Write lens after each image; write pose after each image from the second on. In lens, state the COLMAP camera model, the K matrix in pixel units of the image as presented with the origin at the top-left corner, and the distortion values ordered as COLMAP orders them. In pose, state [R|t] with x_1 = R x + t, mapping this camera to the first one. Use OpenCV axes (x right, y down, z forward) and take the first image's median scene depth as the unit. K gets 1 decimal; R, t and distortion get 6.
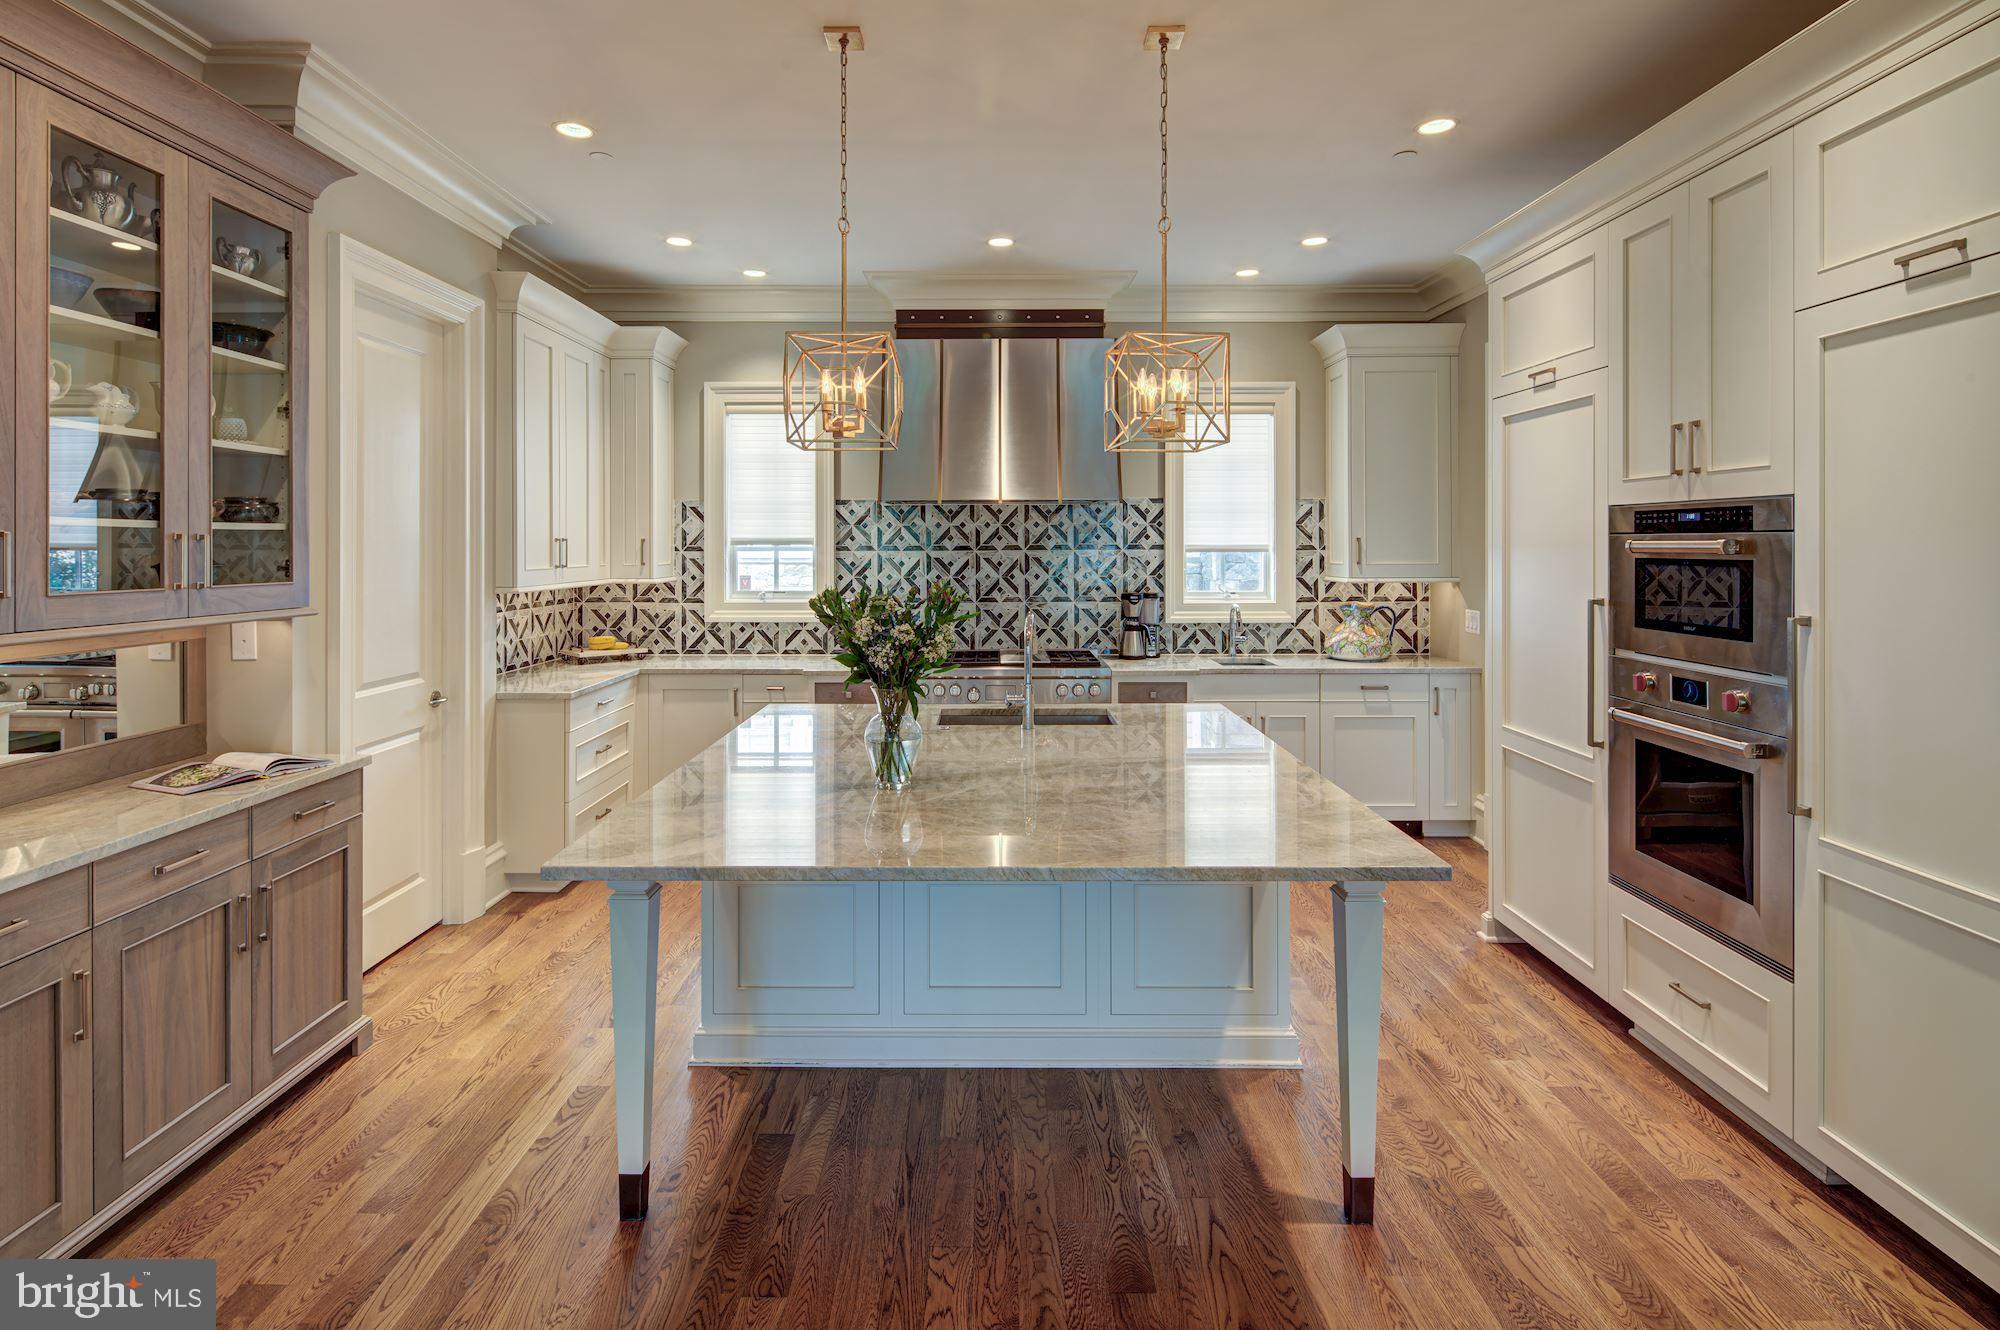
lens RADIAL K [[1077.5, 0, 937.2], [0, 1077.5, 546.4], [0, 0, 1]] dist [0.008200, -0.004715]
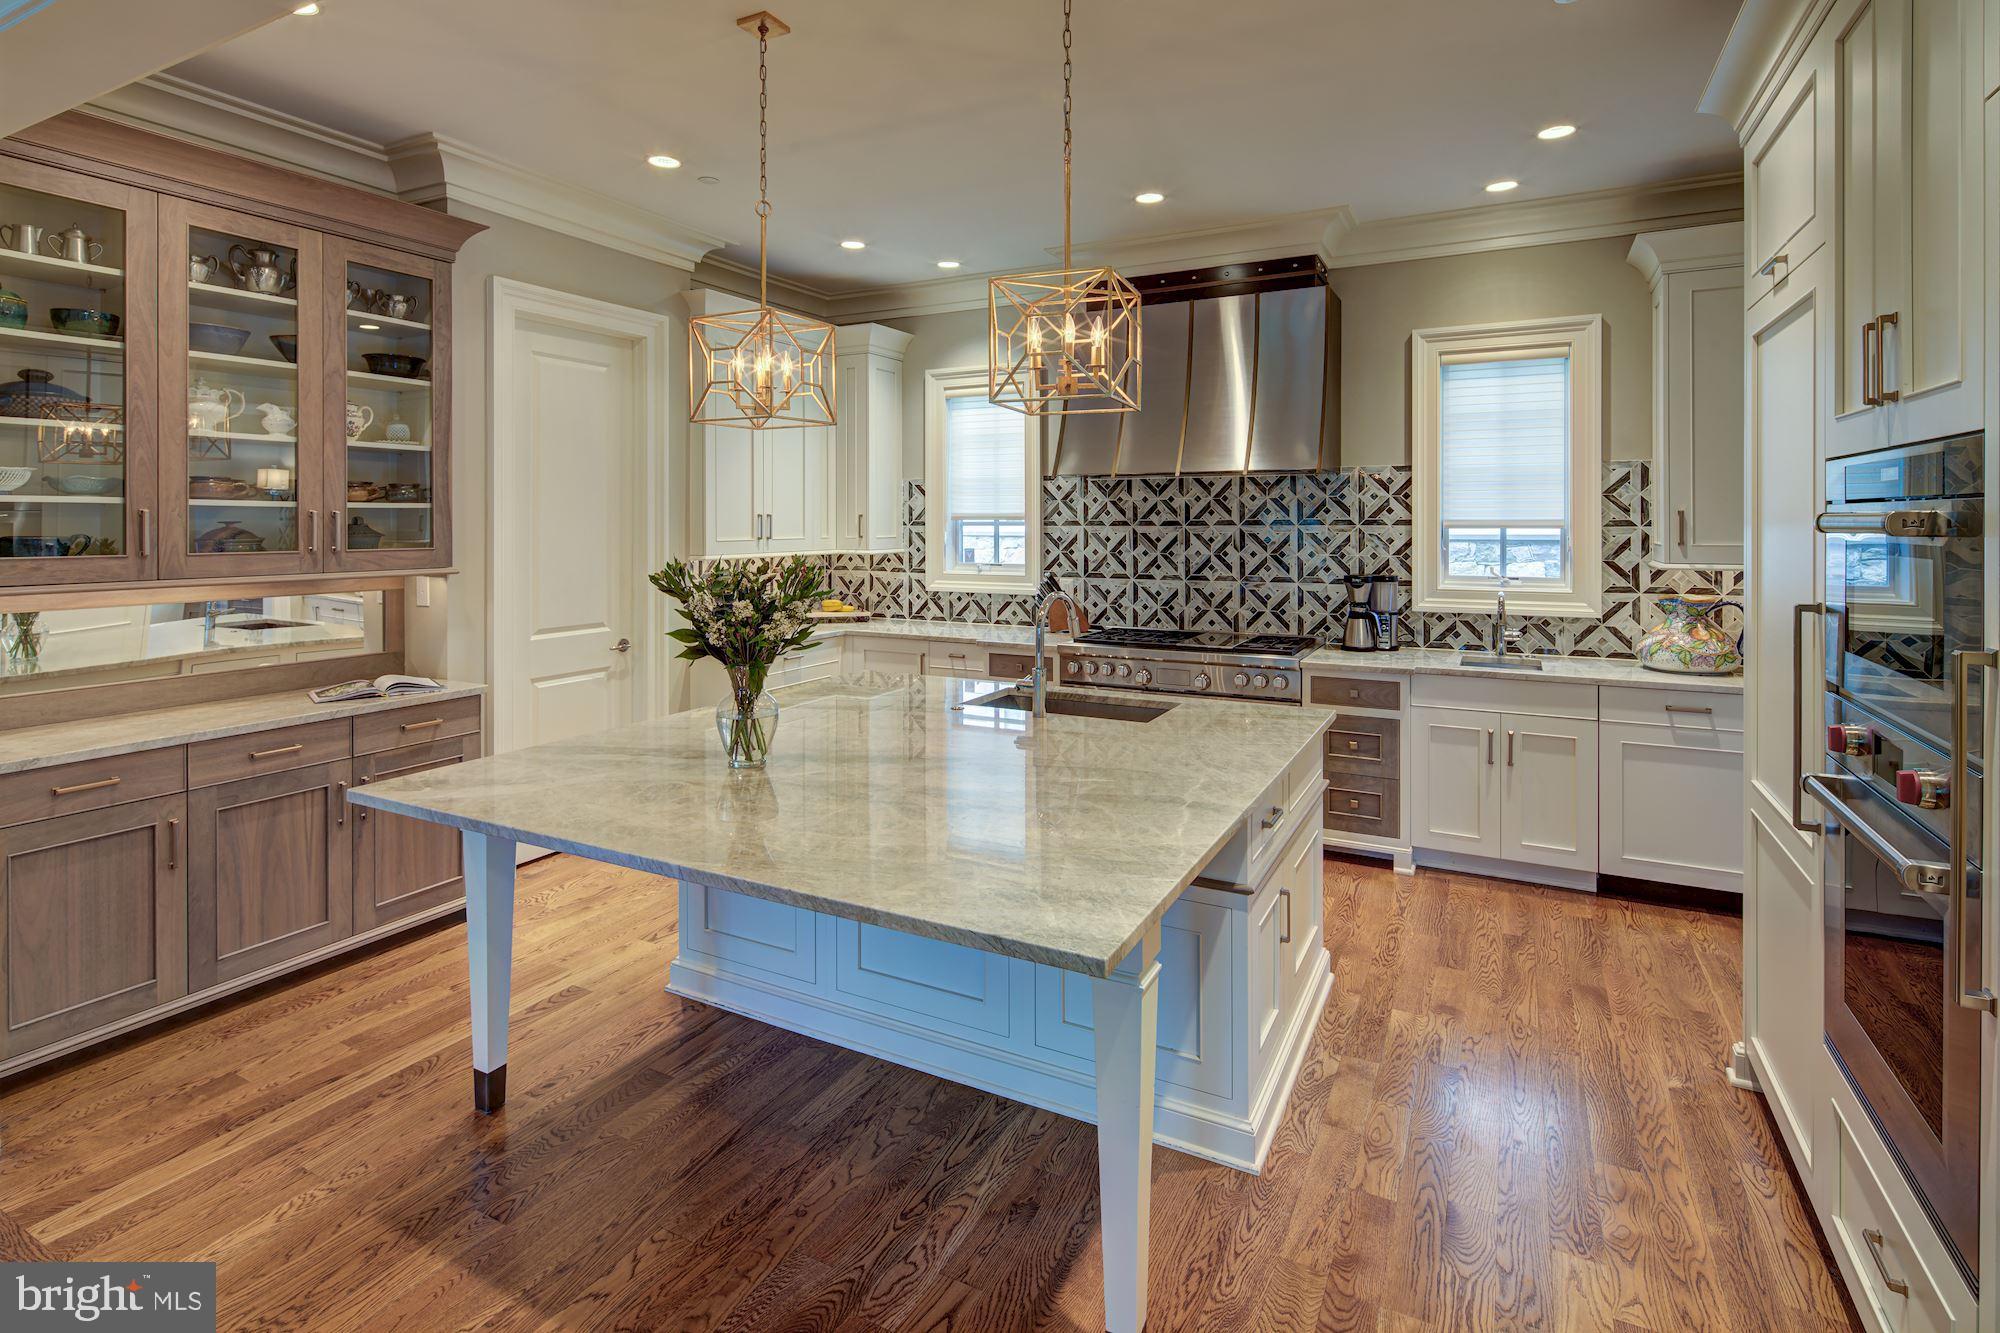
lens RADIAL K [[976.9, 0, 898.4], [0, 976.9, 522.6], [0, 0, 1]] dist [0.007888, -0.005495]
pose [[0.872010, 0.001801, -0.489485, 0.264122], [-0.001045, 0.999998, 0.001818, -0.000233], [0.489487, -0.001074, 0.872010, 0.136941]]
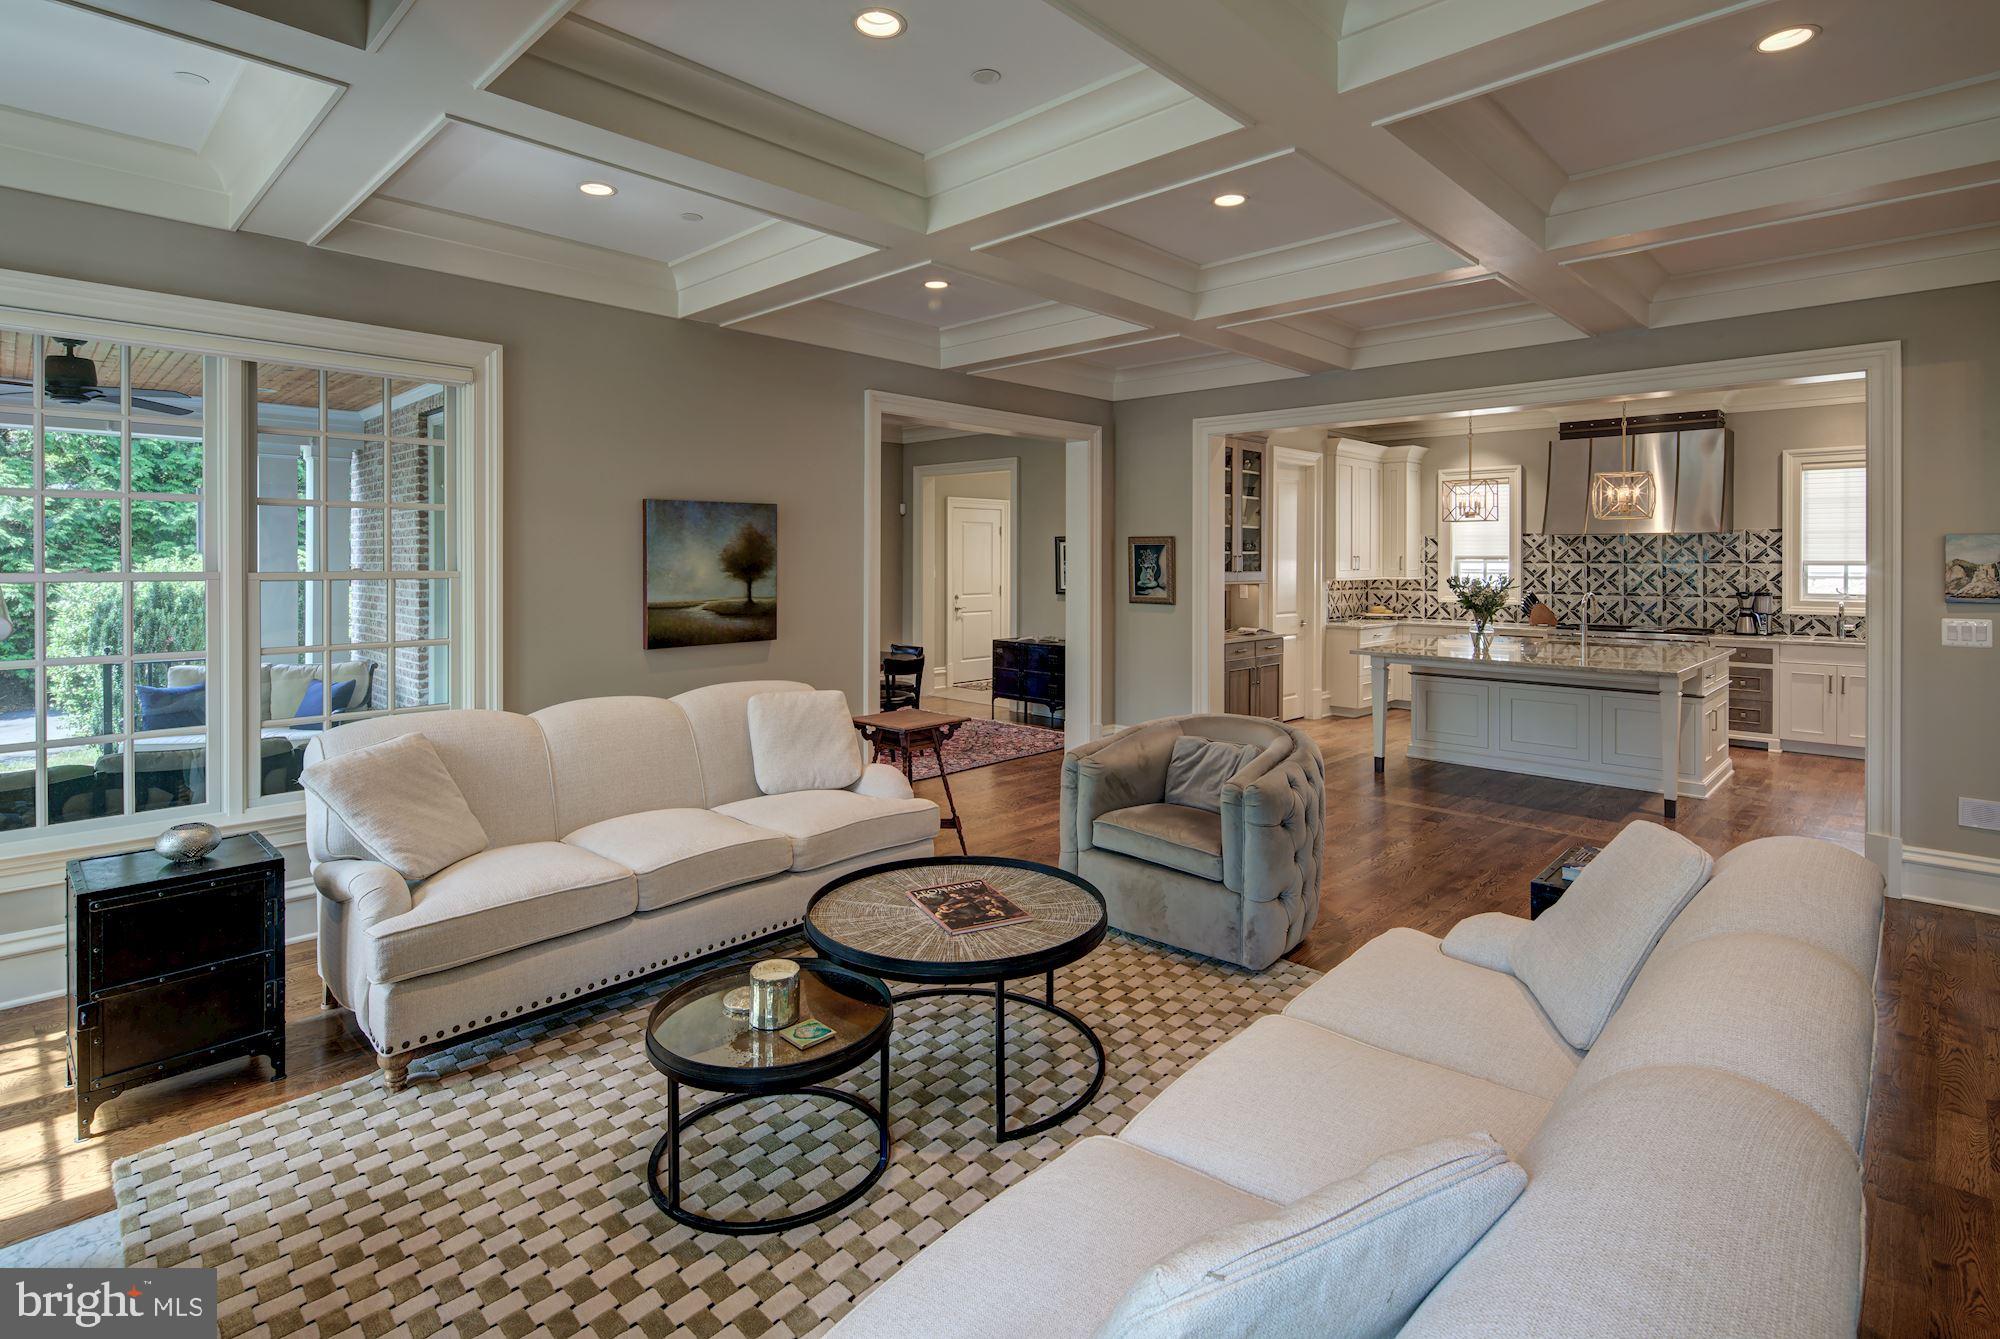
lens RADIAL K [[976.9, 0, 919.9], [0, 976.9, 562.0], [0, 0, 1]] dist [0.007888, -0.005495]
pose [[0.725197, 0.005440, -0.688520, 0.311248], [-0.003766, 0.999985, 0.003934, -0.000226], [0.688531, -0.000260, 0.725207, -0.868382]]
